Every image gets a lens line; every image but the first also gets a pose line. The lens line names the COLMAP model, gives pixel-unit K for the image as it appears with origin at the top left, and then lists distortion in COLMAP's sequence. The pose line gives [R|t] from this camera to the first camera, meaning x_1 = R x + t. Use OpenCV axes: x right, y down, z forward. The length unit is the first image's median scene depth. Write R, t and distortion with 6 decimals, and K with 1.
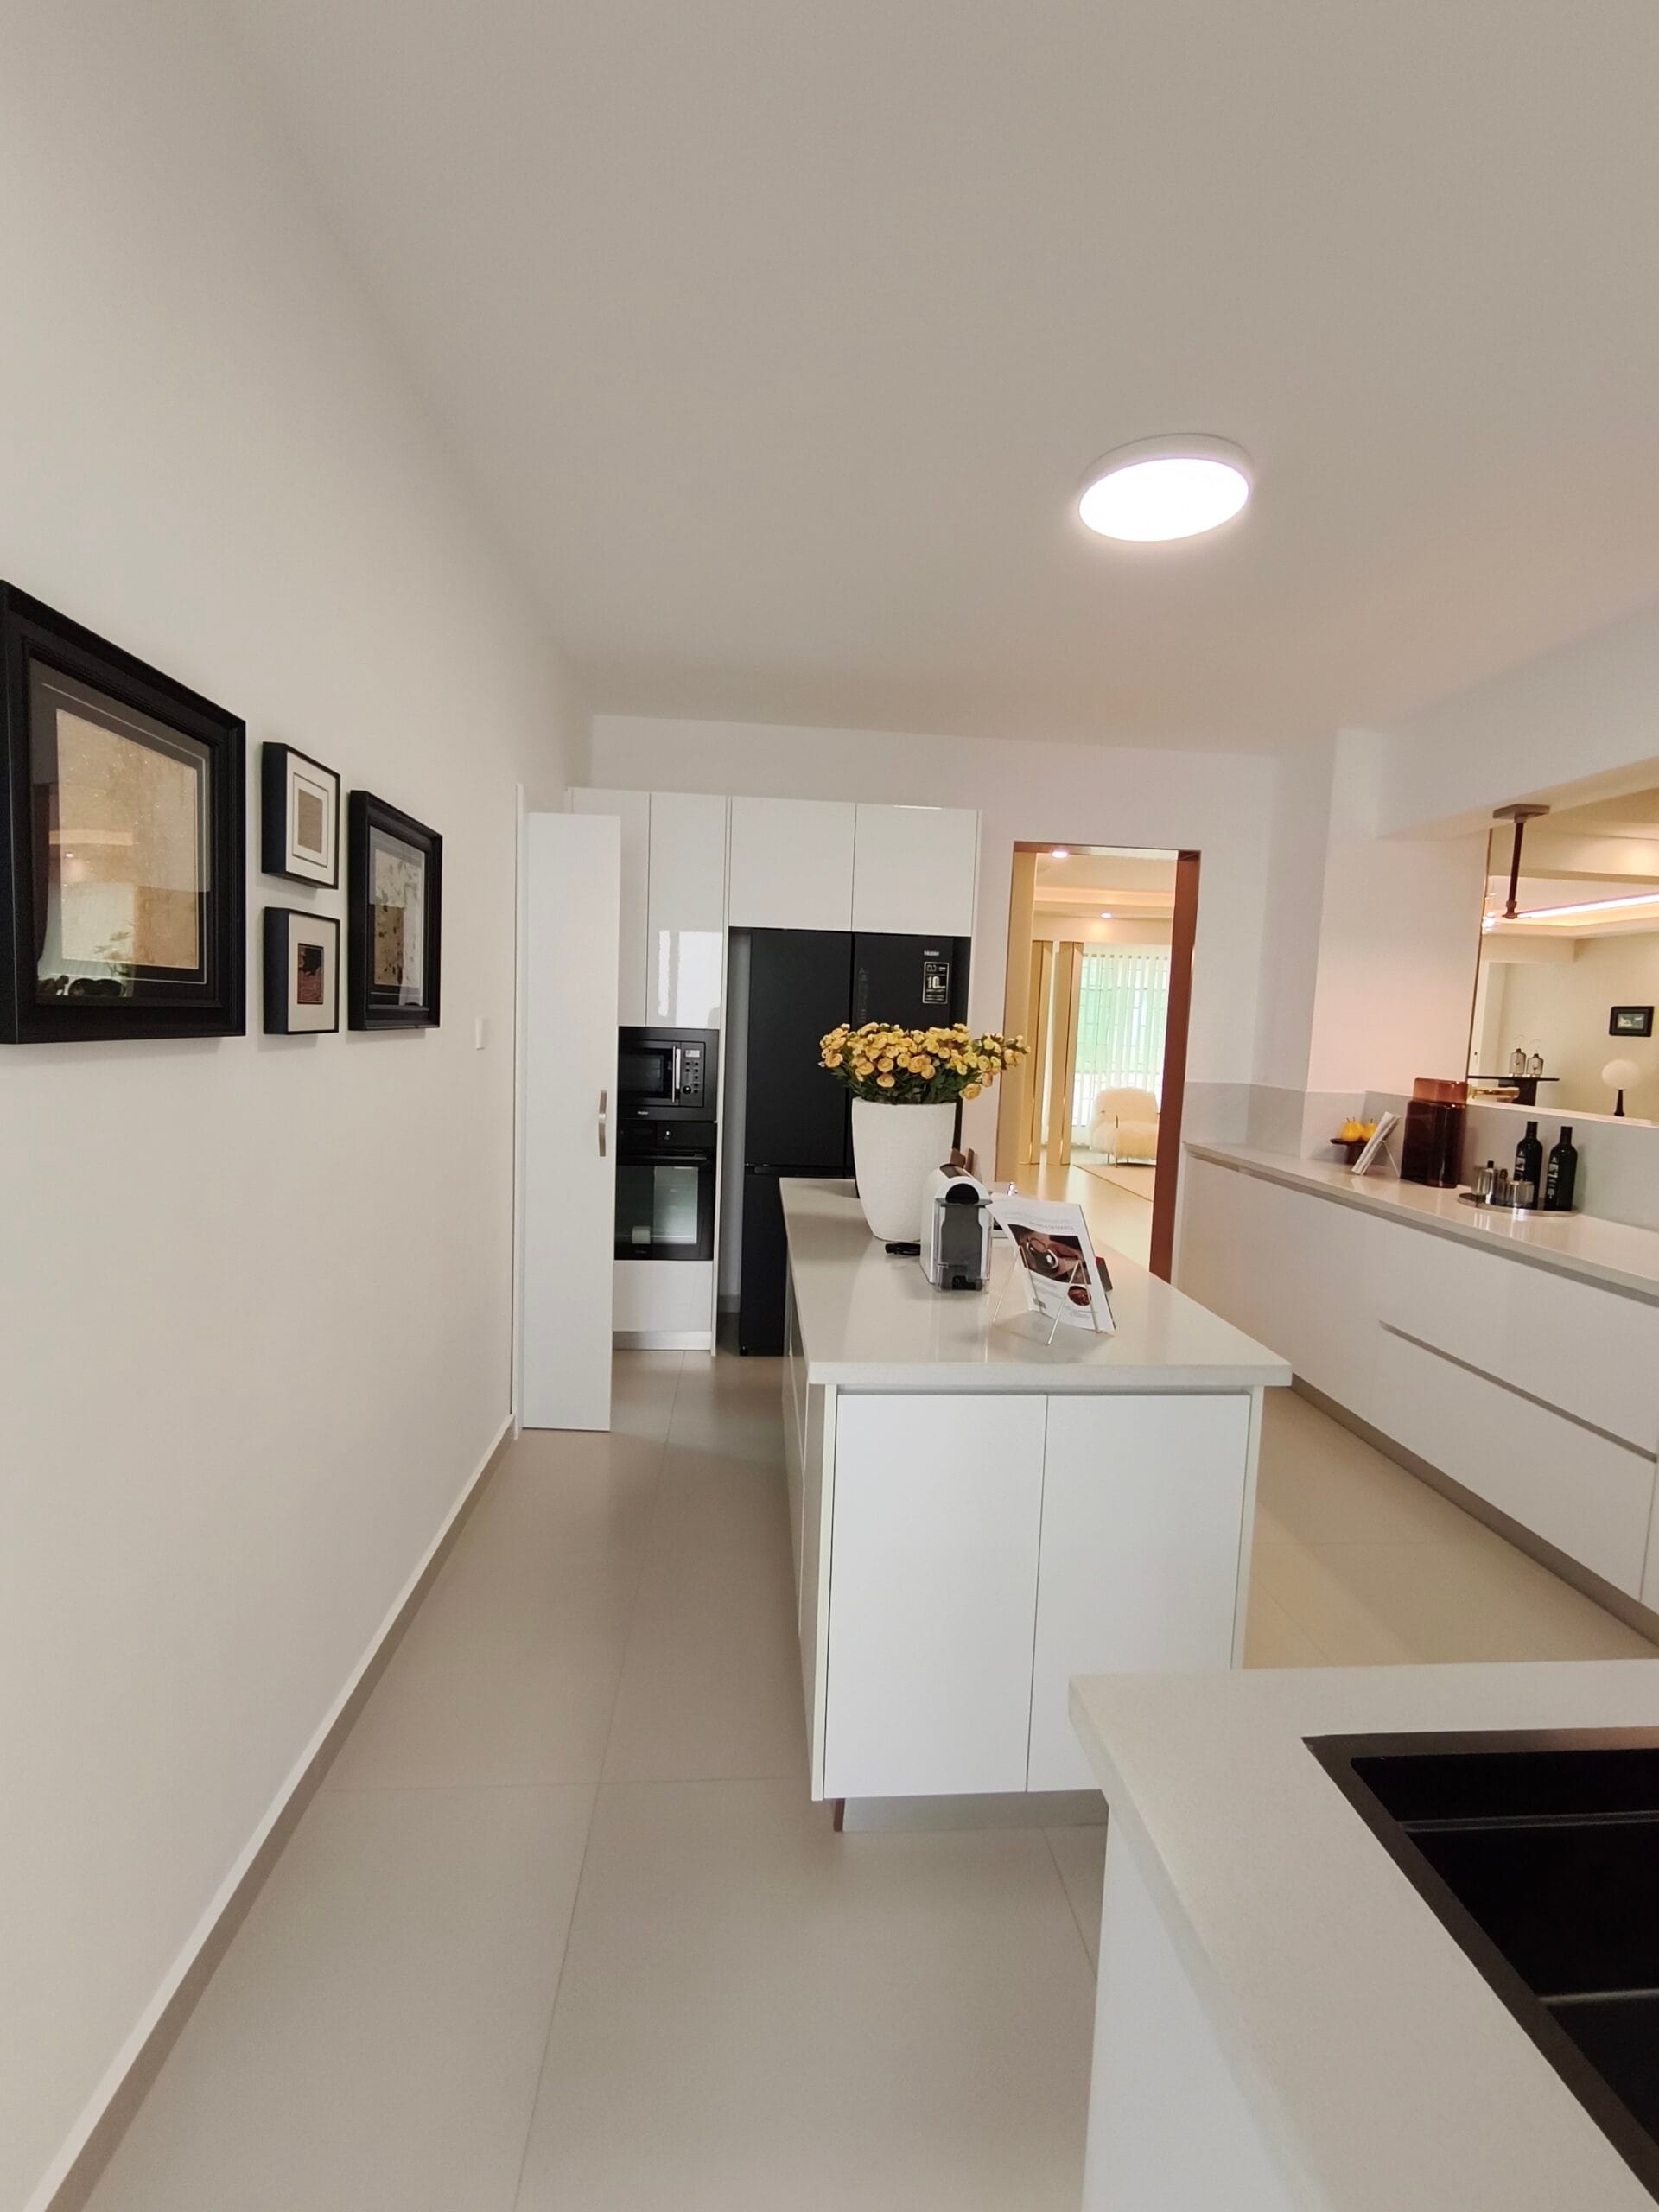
lens RADIAL K [[992.7, 0, 822.5], [0, 992.7, 1108.6], [0, 0, 1]] dist [0.000247, 0.003645]
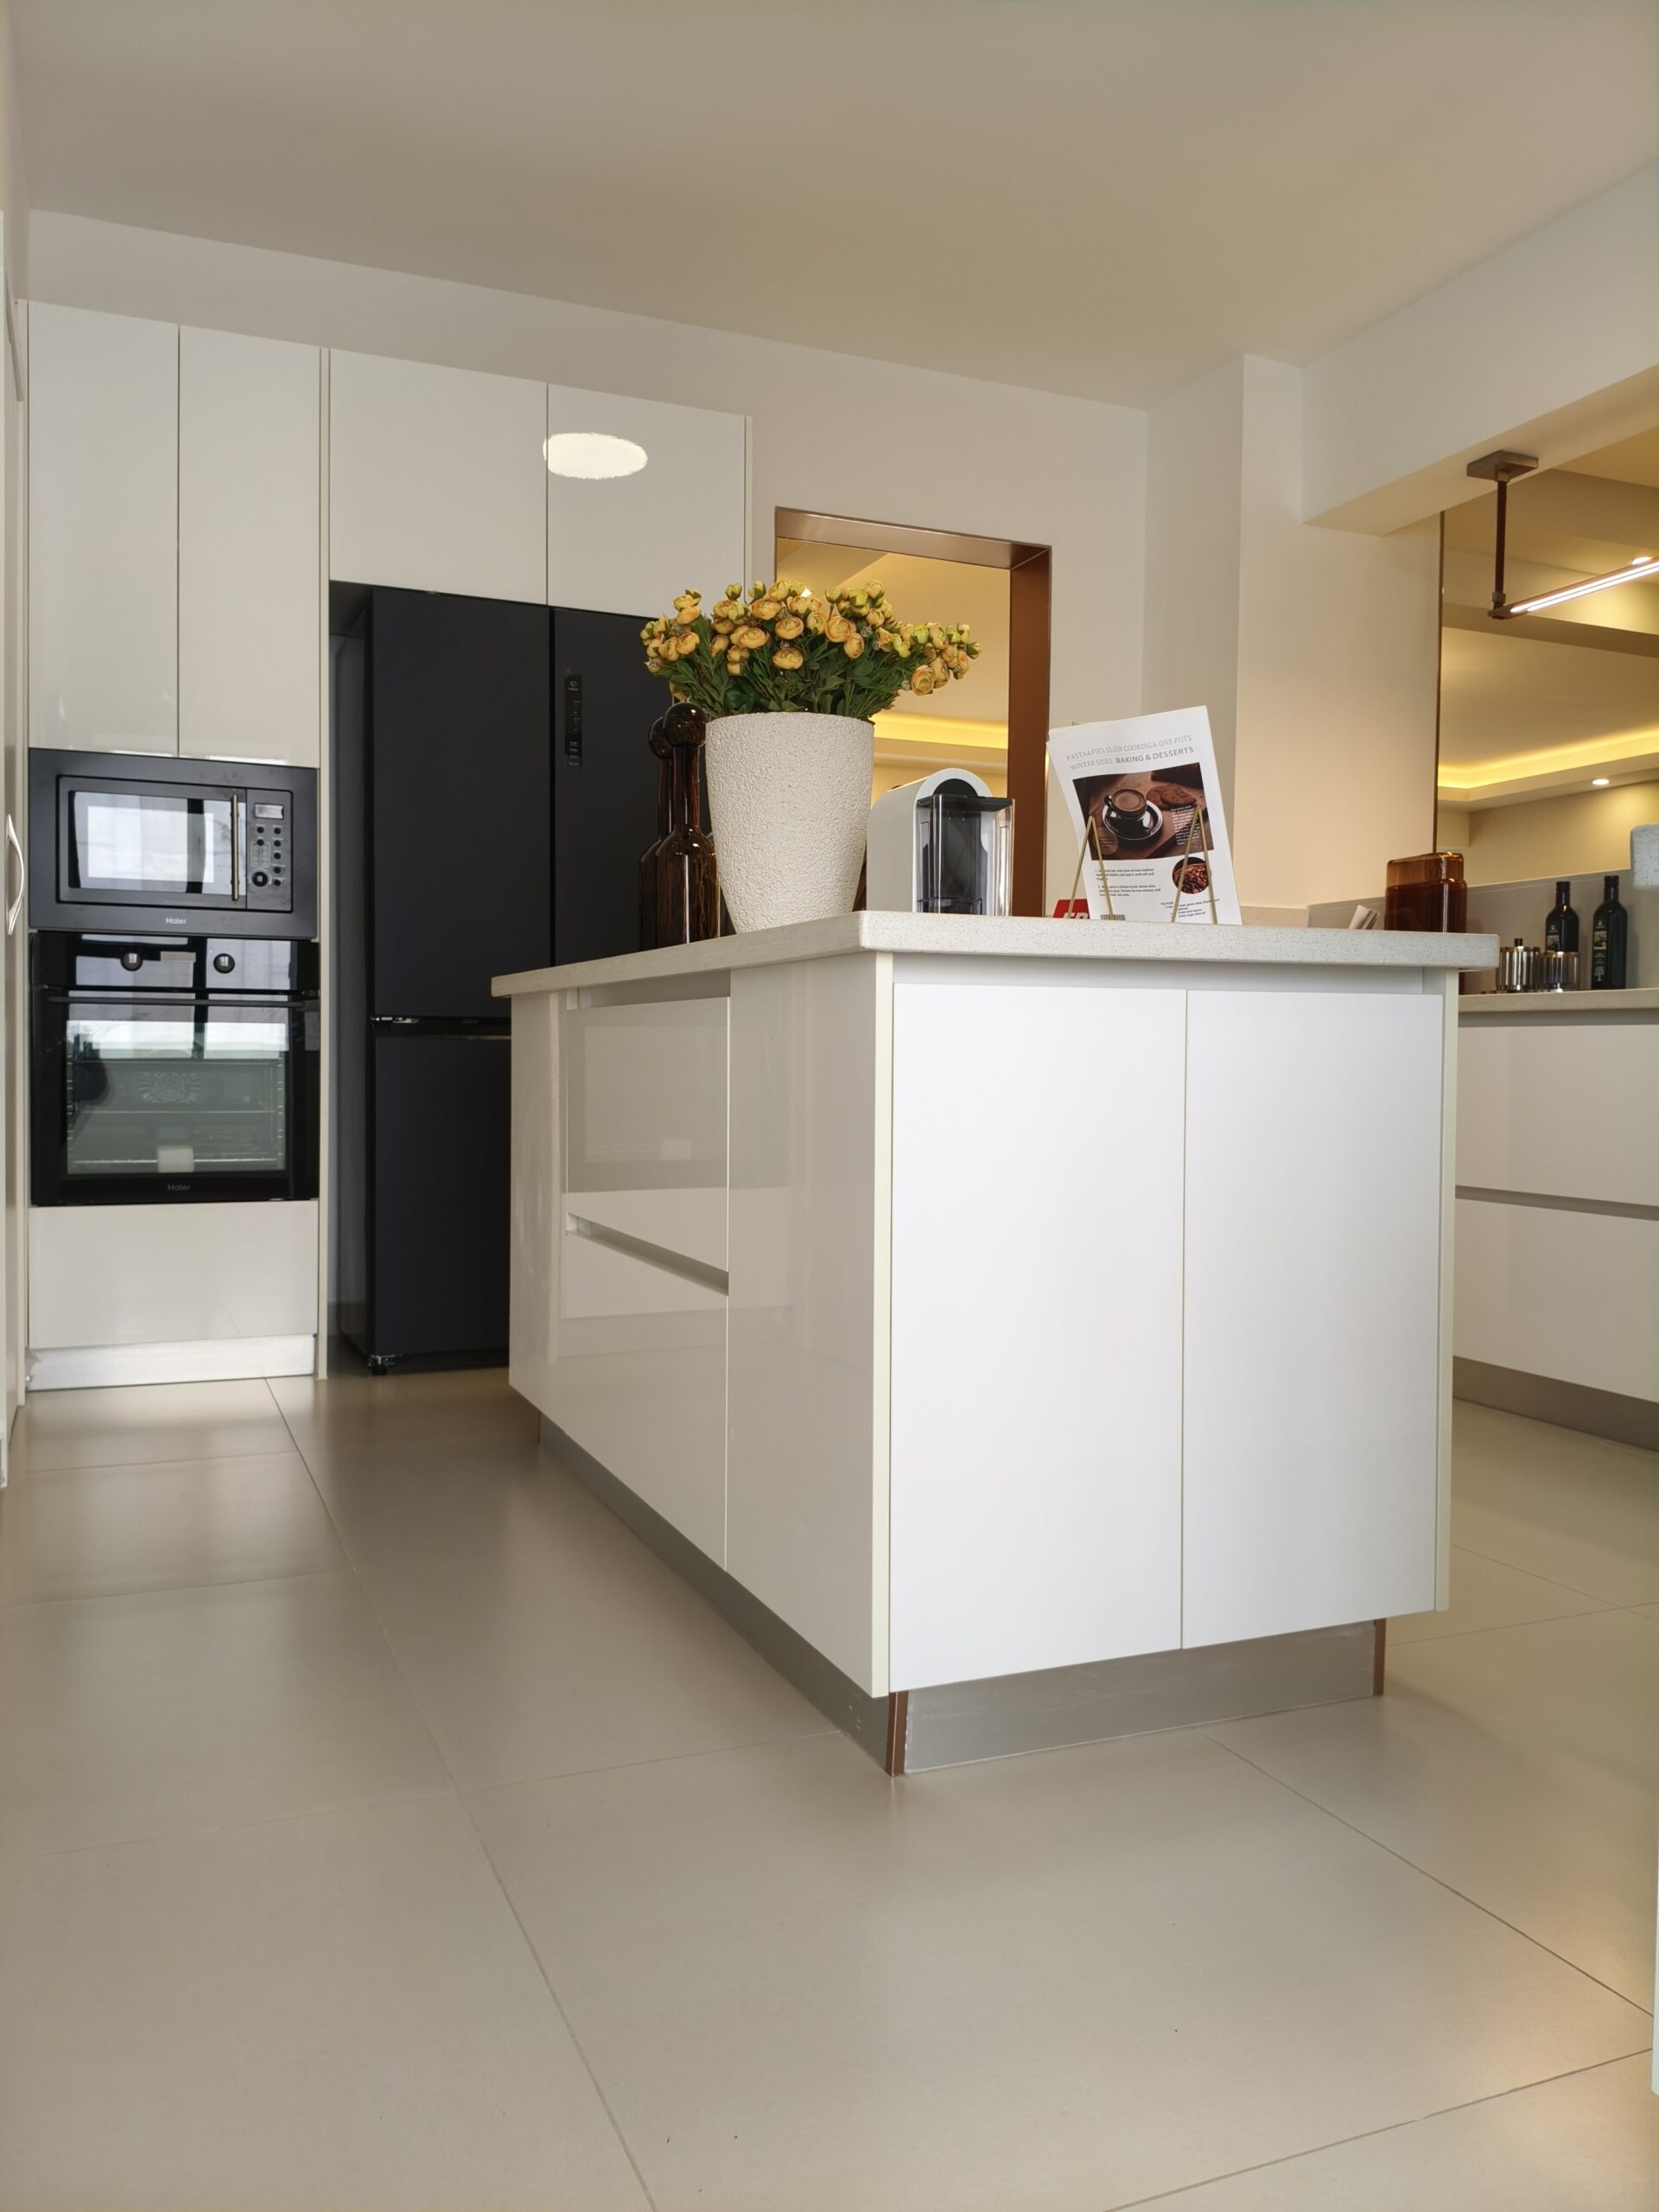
lens RADIAL K [[1736.4, 0, 814.8], [0, 1736.4, 1113.8], [0, 0, 1]] dist [0.055732, -0.085205]
pose [[0.949019, -0.041983, 0.312410, -0.178627], [0.059220, 0.997190, -0.045888, 0.202073], [-0.309606, 0.062050, 0.948838, 0.003230]]
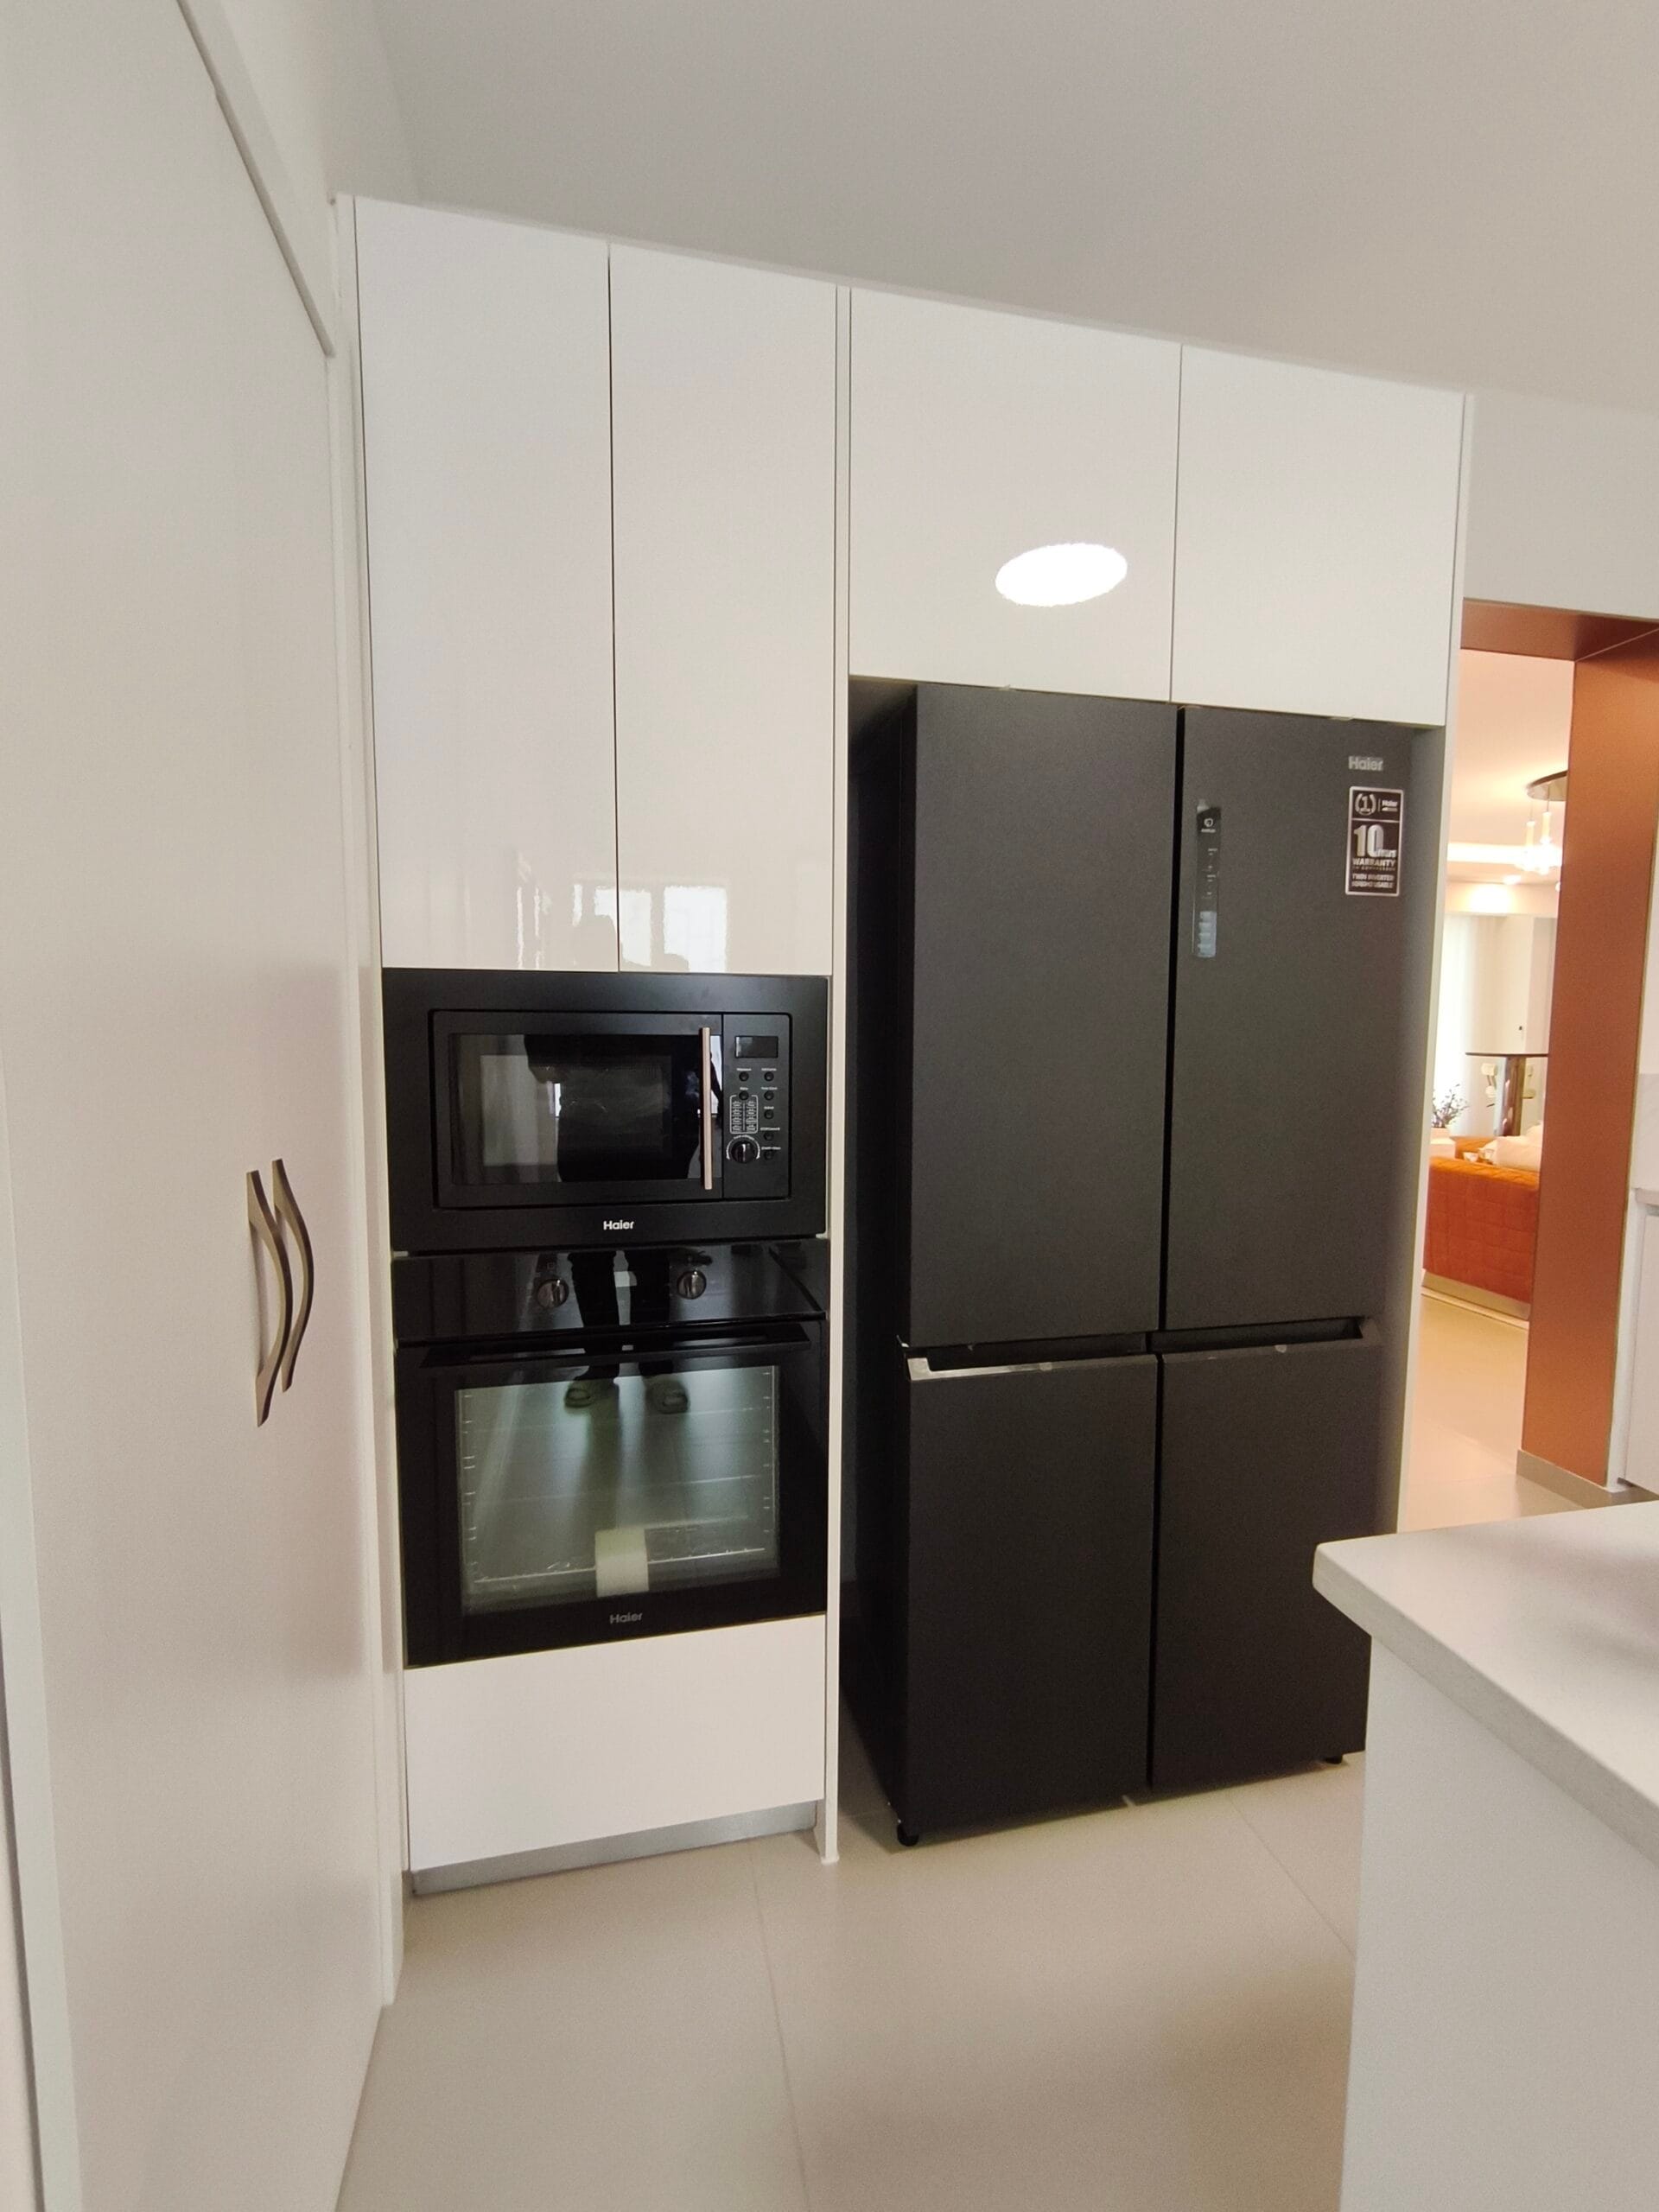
lens RADIAL K [[992.7, 0, 860.4], [0, 992.7, 1100.9], [0, 0, 1]] dist [0.000247, 0.003645]
pose [[0.989666, -0.045221, 0.136073, -0.166864], [0.048586, 0.998587, -0.021511, -0.032070], [-0.134908, 0.027900, 0.990465, 0.759997]]
